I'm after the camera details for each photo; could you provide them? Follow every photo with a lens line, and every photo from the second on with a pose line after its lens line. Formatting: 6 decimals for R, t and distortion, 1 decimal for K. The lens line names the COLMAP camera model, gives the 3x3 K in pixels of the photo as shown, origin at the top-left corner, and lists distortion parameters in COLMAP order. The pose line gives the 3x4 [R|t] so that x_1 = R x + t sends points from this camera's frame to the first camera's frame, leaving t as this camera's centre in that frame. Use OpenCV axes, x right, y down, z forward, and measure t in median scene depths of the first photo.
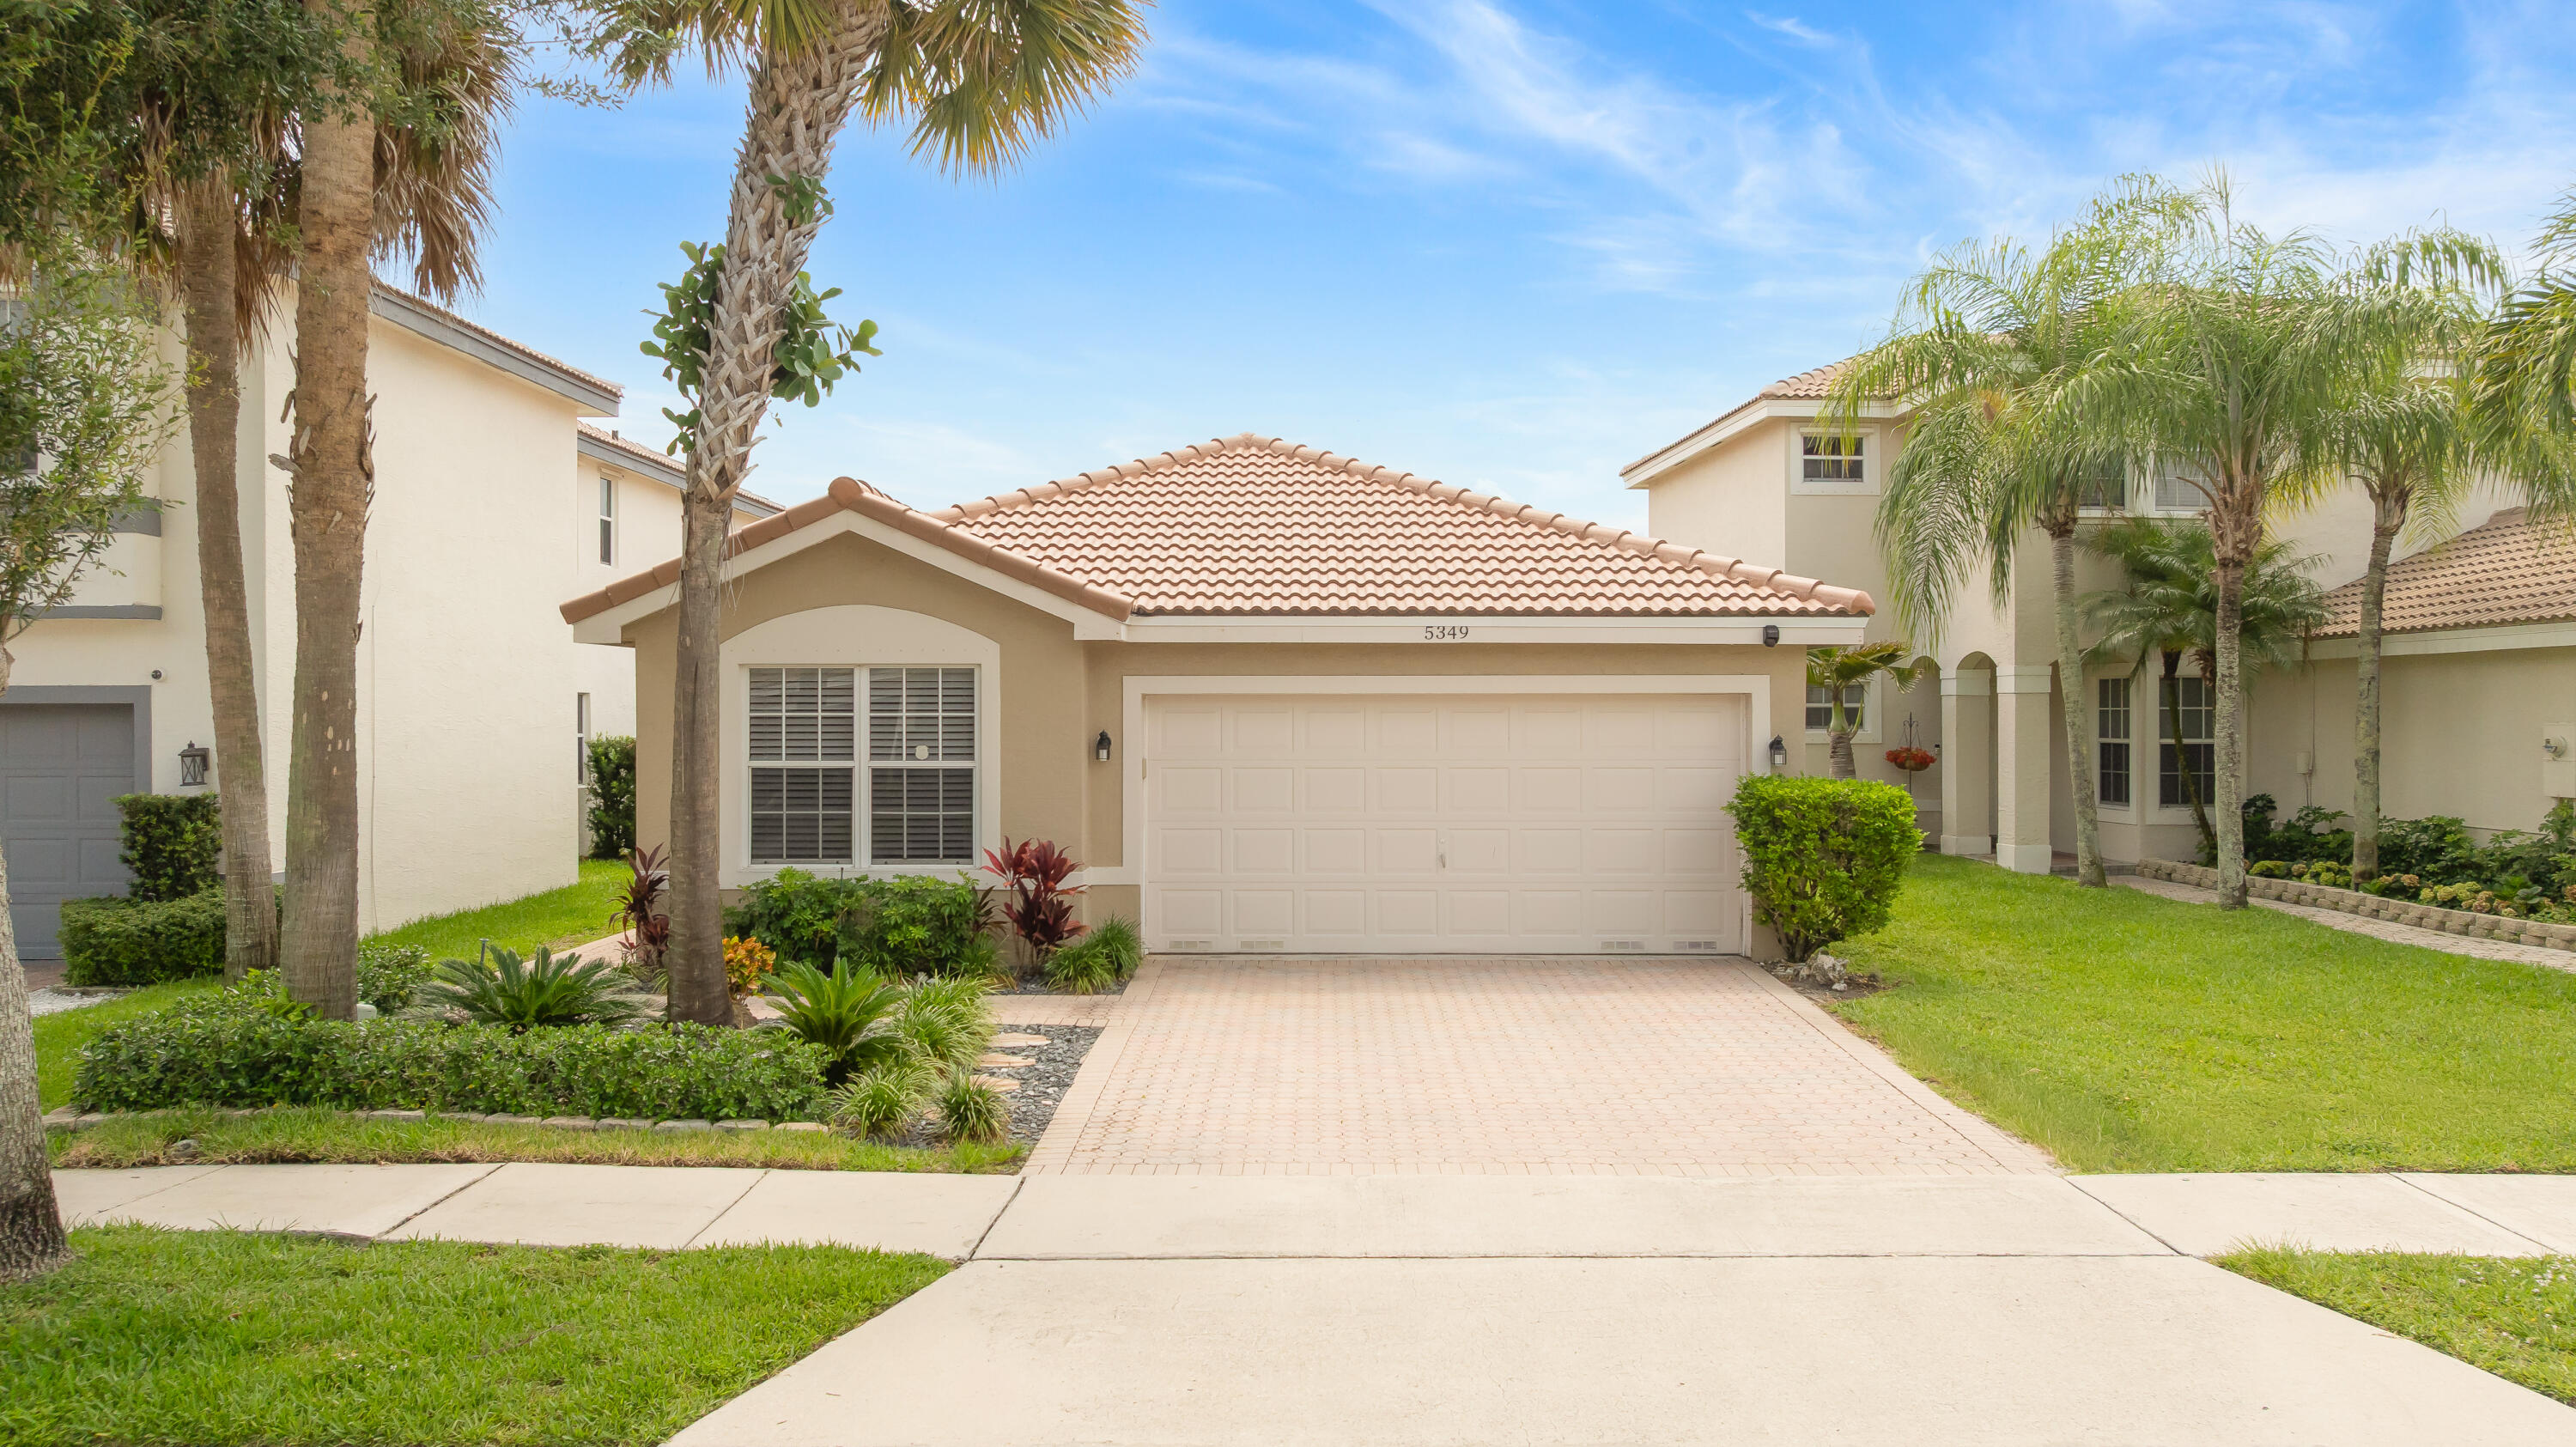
lens RADIAL K [[1806.1, 0, 1285.0], [0, 1806.1, 723.2], [0, 0, 1]] dist [-0.028154, 0.023786]
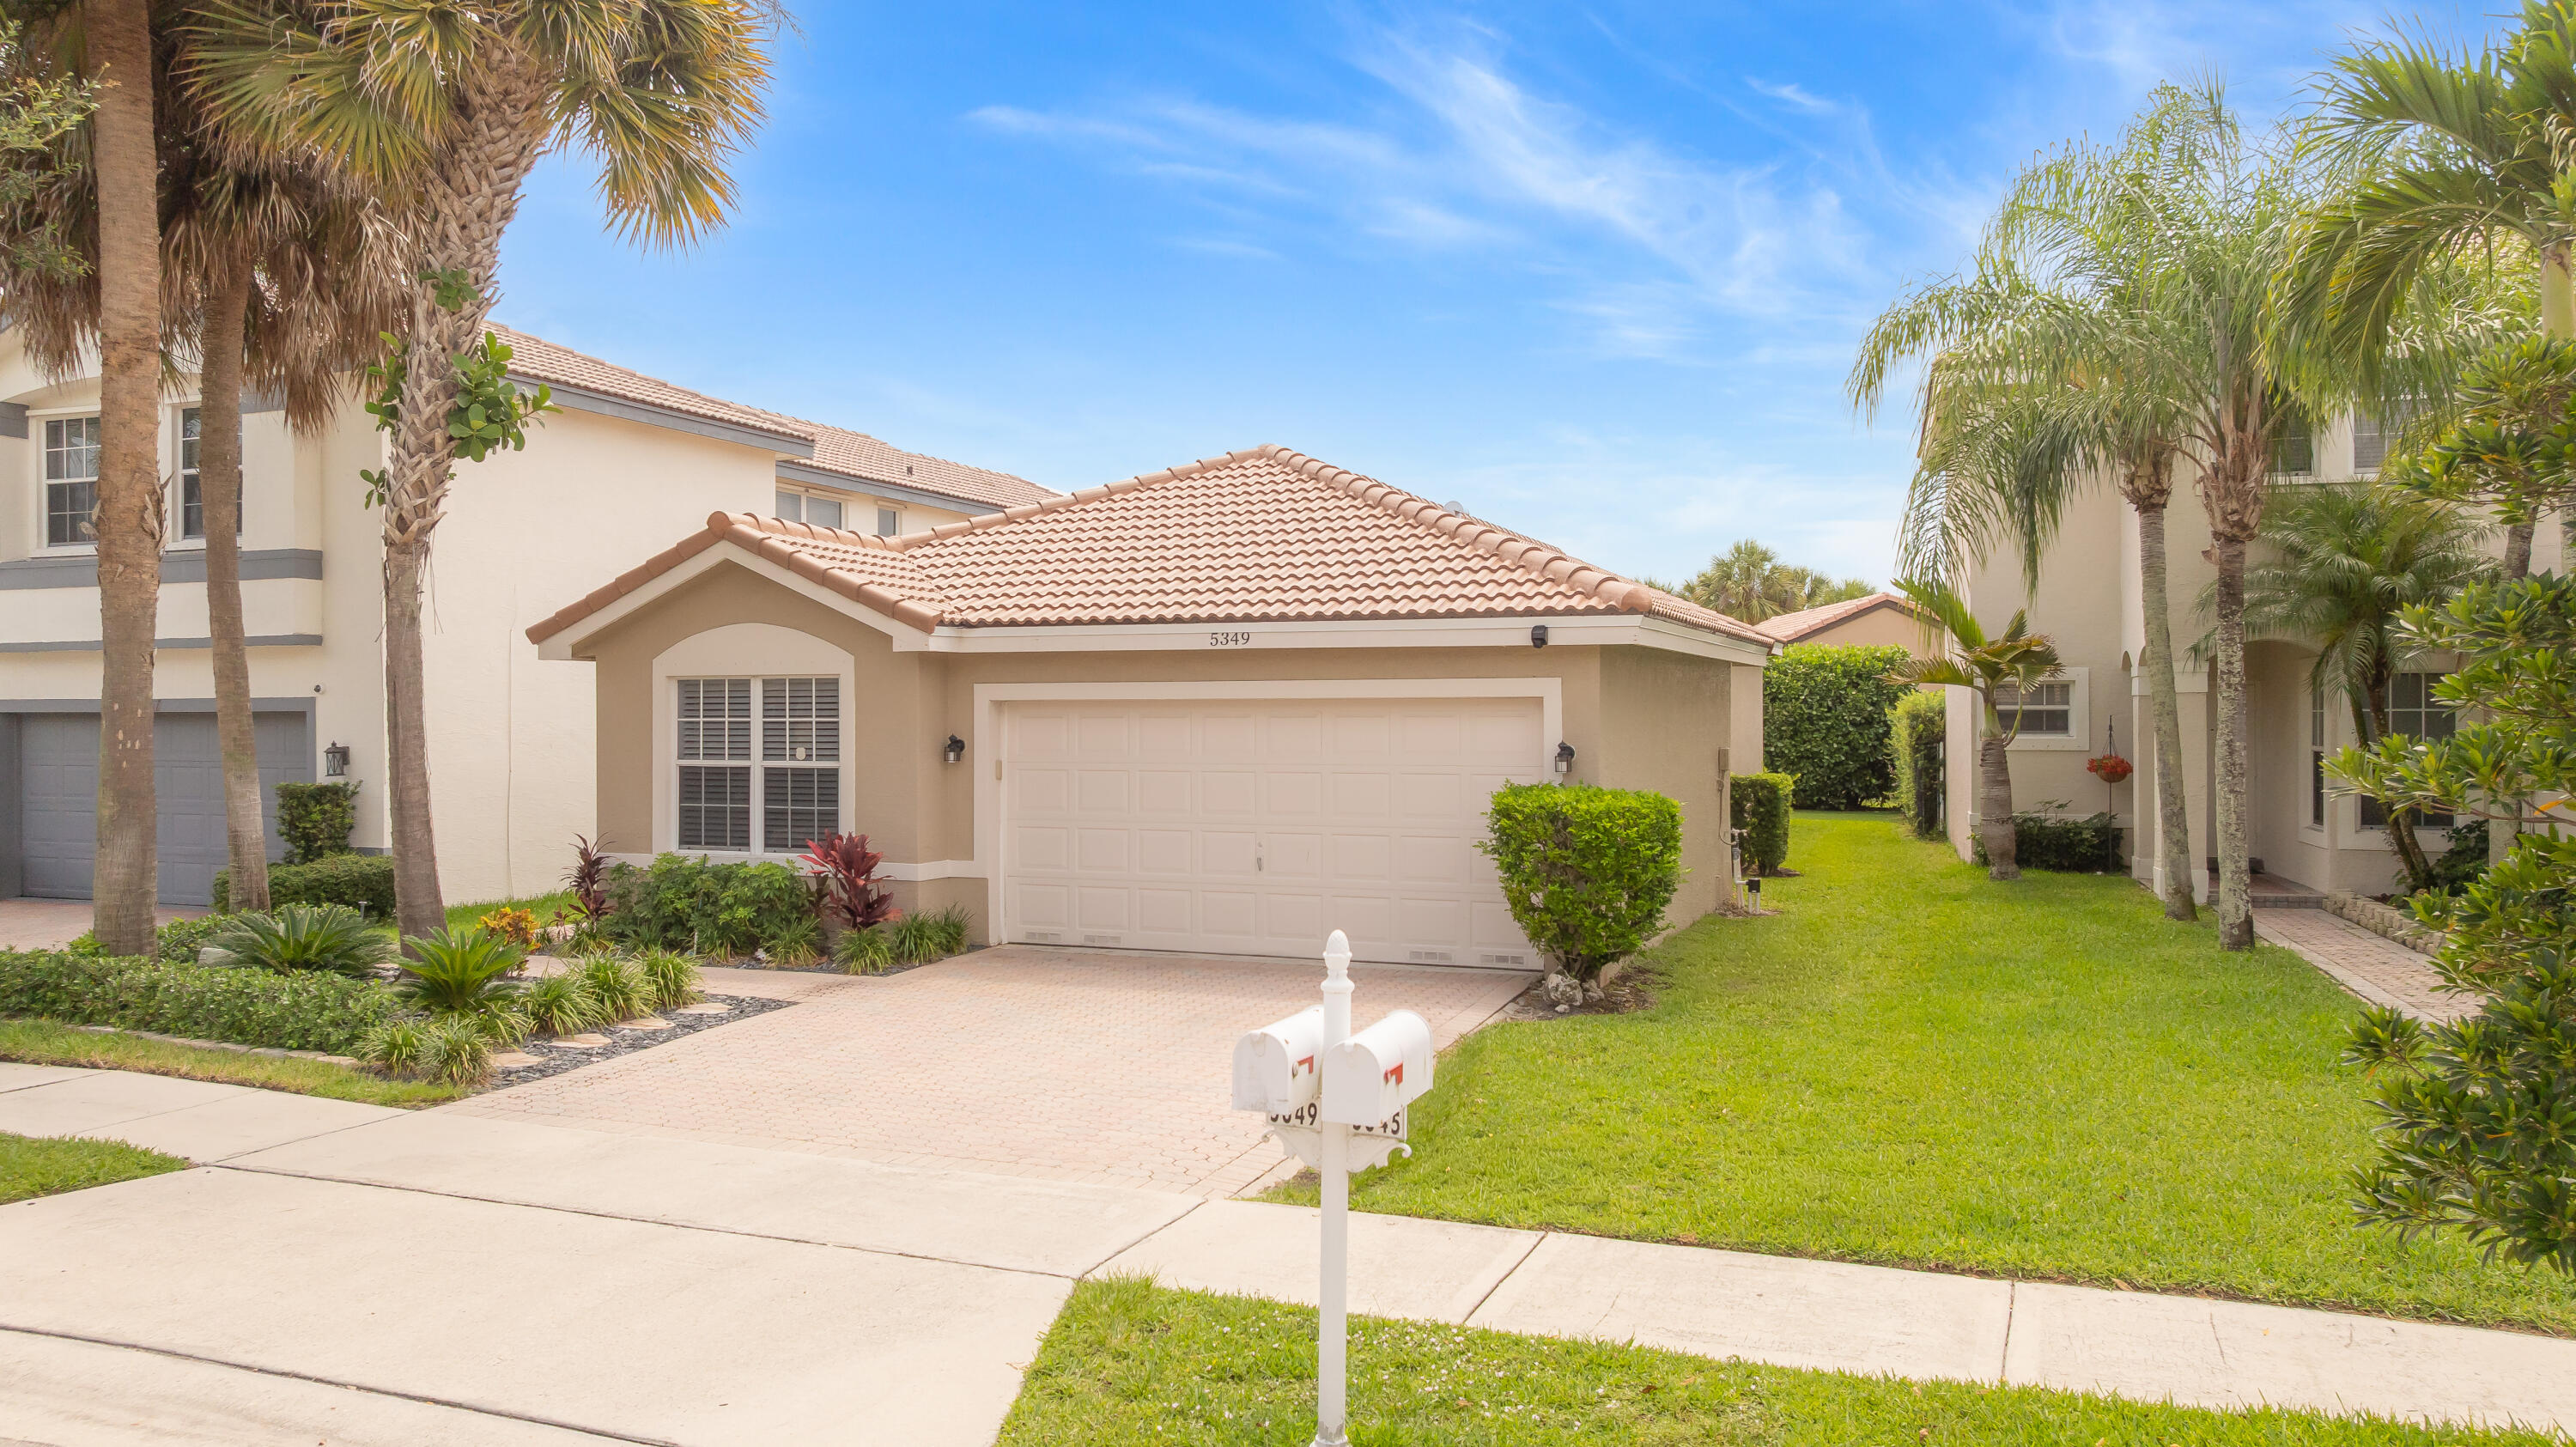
lens RADIAL K [[1806.1, 0, 1284.3], [0, 1806.1, 716.7], [0, 0, 1]] dist [-0.028154, 0.023786]
pose [[0.932609, -0.000926, -0.360888, 0.485795], [-0.000720, 0.999990, -0.004425, -0.001842], [0.360888, 0.004386, 0.932599, 0.064067]]
